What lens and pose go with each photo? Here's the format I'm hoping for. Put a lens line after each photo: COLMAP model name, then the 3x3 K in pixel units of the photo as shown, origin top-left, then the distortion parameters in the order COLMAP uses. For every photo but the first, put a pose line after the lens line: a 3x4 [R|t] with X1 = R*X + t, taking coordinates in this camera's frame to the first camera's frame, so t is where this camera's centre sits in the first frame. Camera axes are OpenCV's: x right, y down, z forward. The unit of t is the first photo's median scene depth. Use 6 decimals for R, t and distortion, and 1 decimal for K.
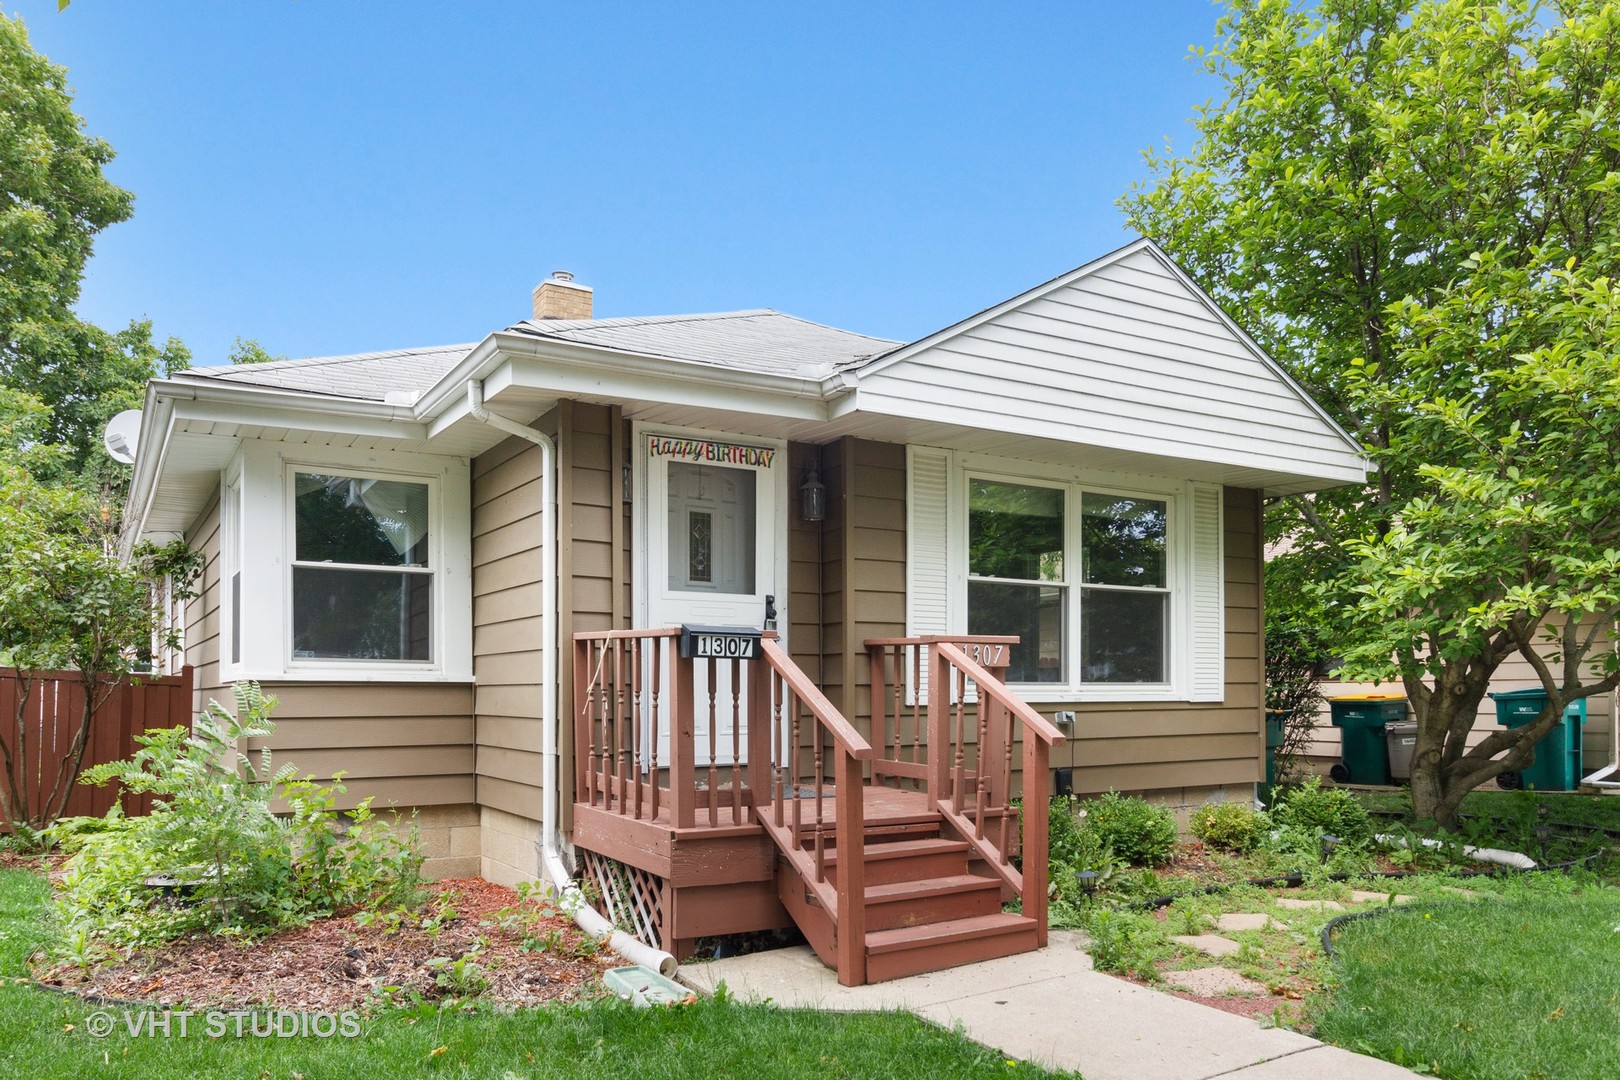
lens RADIAL K [[1137.5, 0, 810.0], [0, 1137.5, 540.0], [0, 0, 1]] dist [-0.002881, -0.000146]
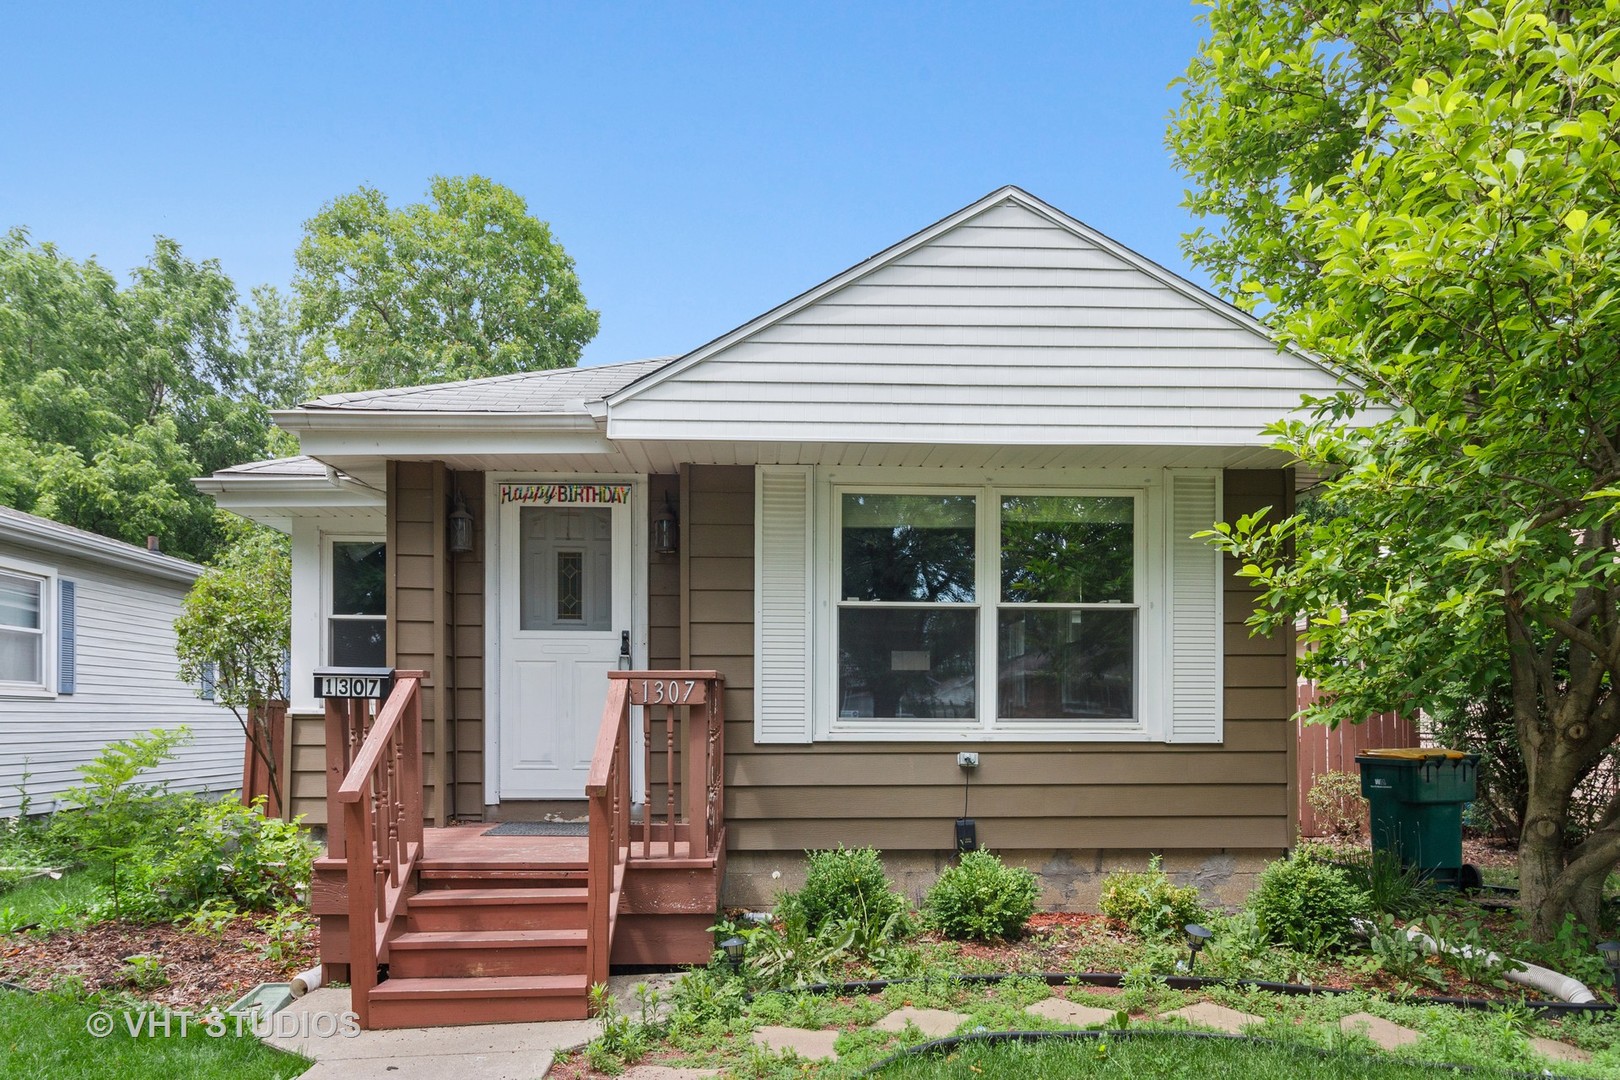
lens RADIAL K [[1095.1, 0, 809.9], [0, 1095.1, 574.1], [0, 0, 1]] dist [-0.000408, -0.000594]
pose [[0.875069, -0.057958, -0.480516, 0.553880], [0.060240, 0.998127, -0.010686, 0.018292], [0.480235, -0.019595, 0.876921, 0.227295]]
